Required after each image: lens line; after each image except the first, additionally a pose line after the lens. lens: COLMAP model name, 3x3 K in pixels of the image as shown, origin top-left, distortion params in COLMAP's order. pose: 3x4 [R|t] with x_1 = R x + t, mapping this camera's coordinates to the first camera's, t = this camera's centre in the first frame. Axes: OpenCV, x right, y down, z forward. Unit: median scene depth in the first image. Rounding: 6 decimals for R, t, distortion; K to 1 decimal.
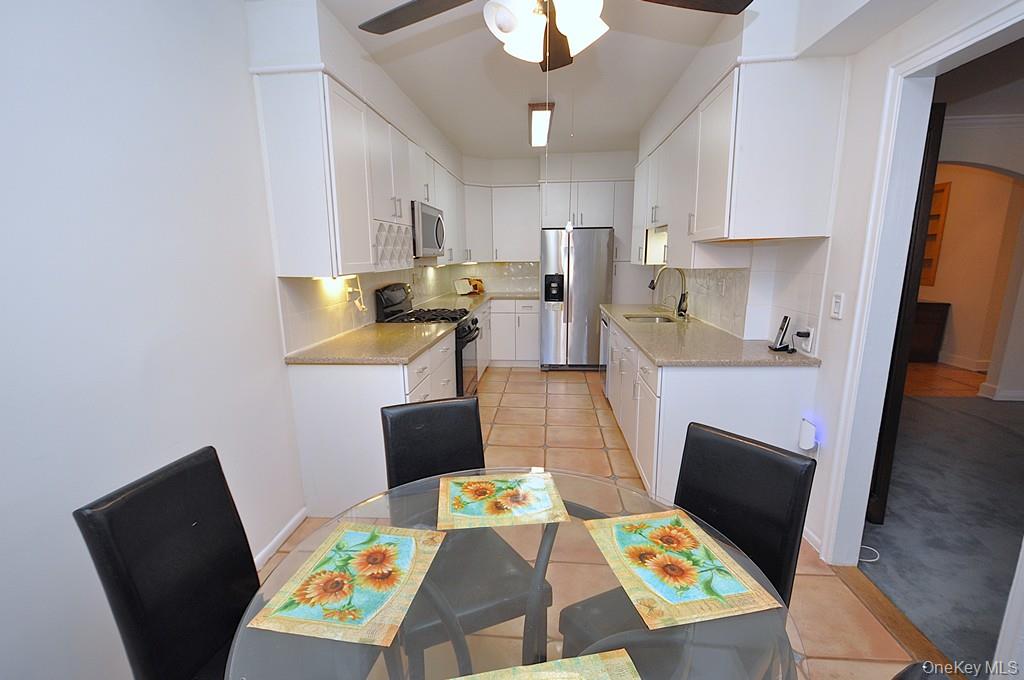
lens RADIAL K [[465.0, 0, 508.9], [0, 465.0, 356.3], [0, 0, 1]] dist [-0.000884, -0.001323]
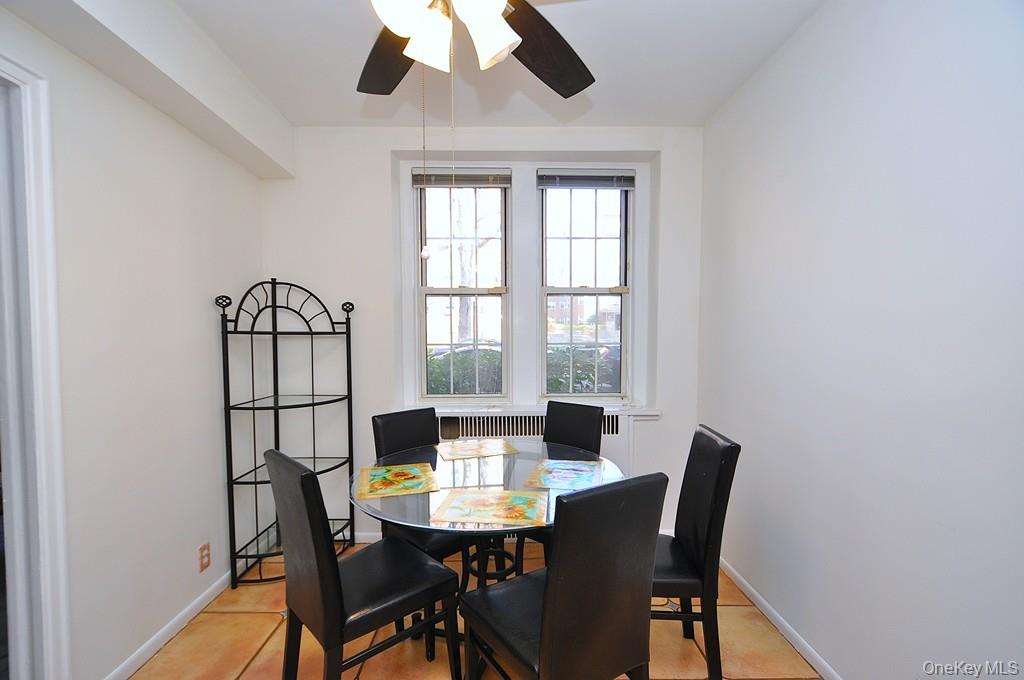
lens RADIAL K [[440.9, 0, 509.3], [0, 440.9, 353.3], [0, 0, 1]] dist [0.003596, -0.000157]
pose [[-0.995303, 0.019078, -0.094909, 0.017631], [-0.006348, 0.965418, 0.260630, -0.083433], [0.096599, 0.260009, -0.960762, 0.494498]]
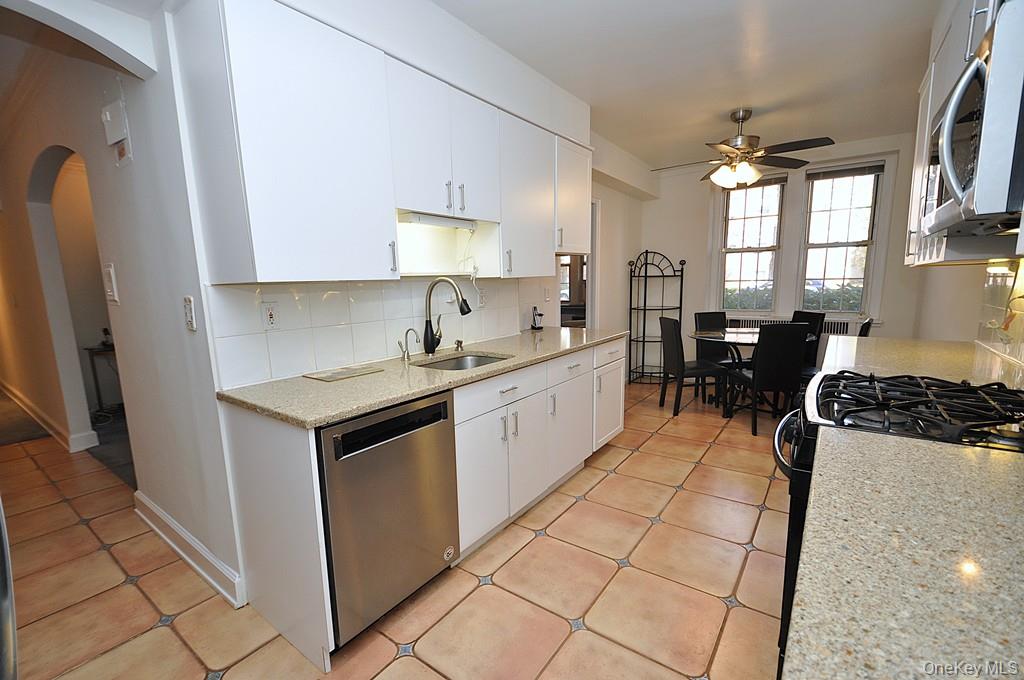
lens RADIAL K [[440.9, 0, 509.3], [0, 440.9, 353.3], [0, 0, 1]] dist [0.003596, -0.000157]
pose [[-0.851823, -0.055431, 0.520888, -0.047039], [0.145590, 0.930154, 0.337072, -0.205932], [-0.503190, 0.362962, -0.784256, 1.041774]]
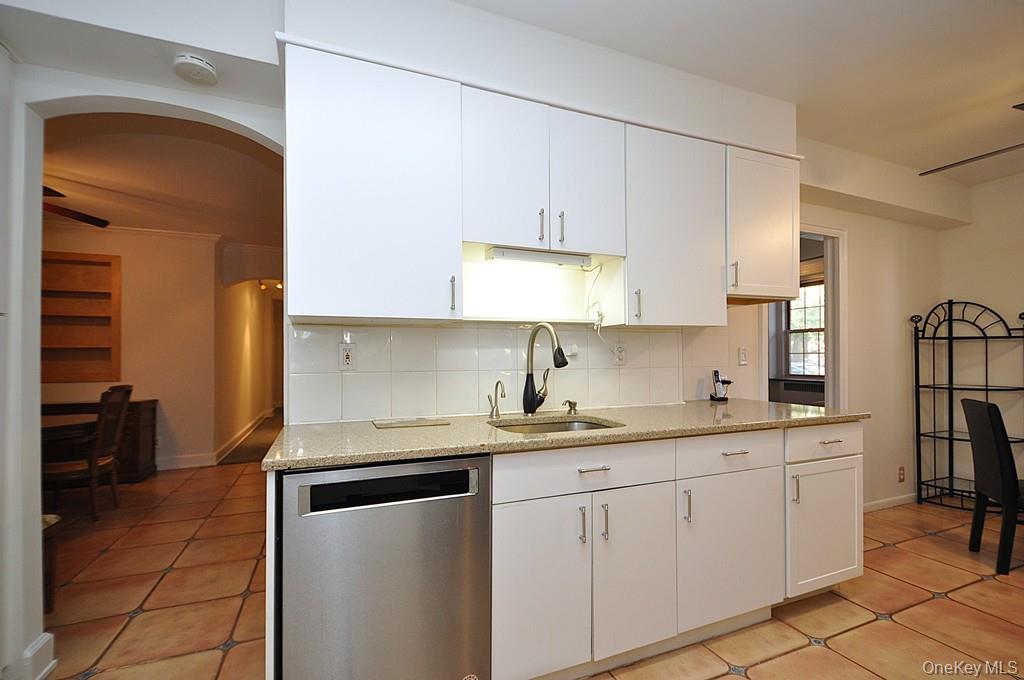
lens RADIAL K [[449.4, 0, 512.5], [0, 449.4, 352.2], [0, 0, 1]] dist [-0.001032, -0.001303]
pose [[-0.453840, 0.022803, 0.890791, -0.079932], [0.203286, 0.975960, 0.078587, -0.148456], [-0.867585, 0.216752, -0.447565, 0.898413]]
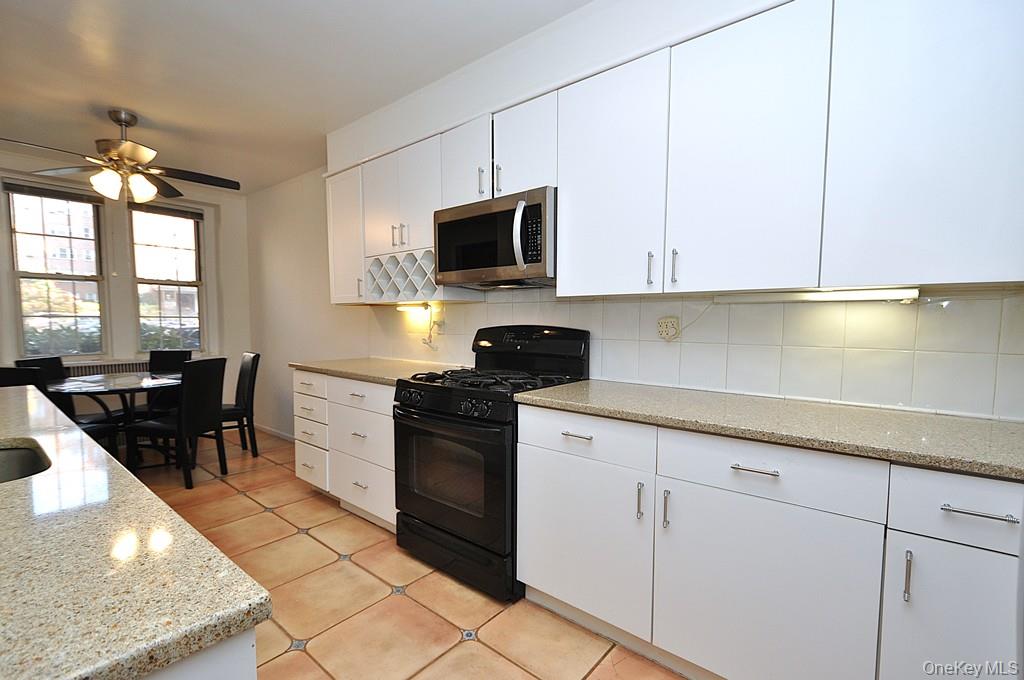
lens RADIAL K [[465.0, 0, 508.9], [0, 465.0, 356.3], [0, 0, 1]] dist [-0.000884, -0.001323]
pose [[-0.581092, 0.073708, -0.810493, 0.227499], [-0.176582, 0.960746, 0.213975, -0.186506], [0.794450, 0.267457, -0.545266, 0.999413]]
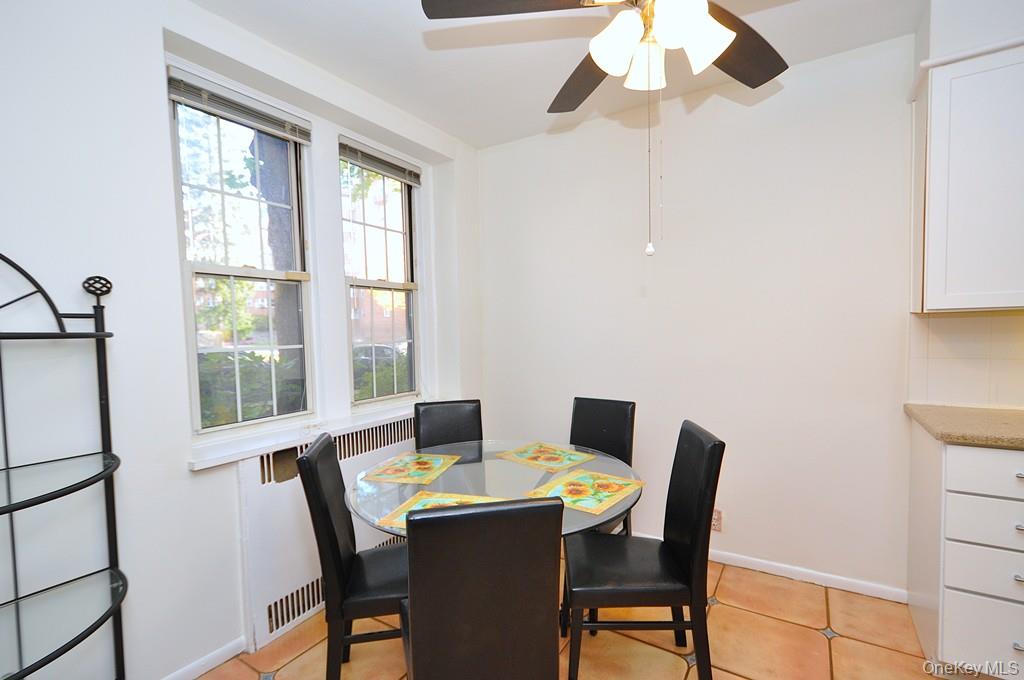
lens RADIAL K [[465.0, 0, 508.9], [0, 465.0, 356.3], [0, 0, 1]] dist [-0.000884, -0.001323]
pose [[-0.465833, 0.074910, -0.881696, 0.284276], [-0.164972, 0.971588, 0.169708, -0.049659], [0.869358, 0.224511, -0.440240, 0.329881]]
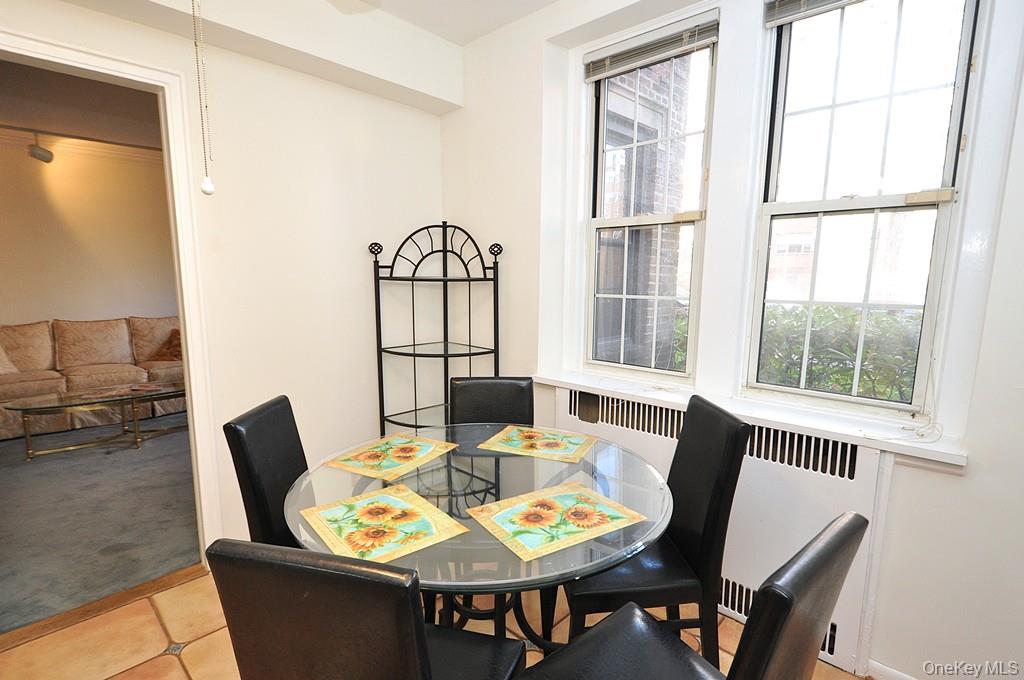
lens RADIAL K [[497.8, 0, 509.9], [0, 497.8, 357.0], [0, 0, 1]] dist [0.000842, -0.000111]
pose [[-0.777291, -0.094441, 0.622012, -0.174510], [0.141024, 0.937357, 0.318549, -0.057765], [-0.613132, 0.335324, -0.715281, 0.361524]]
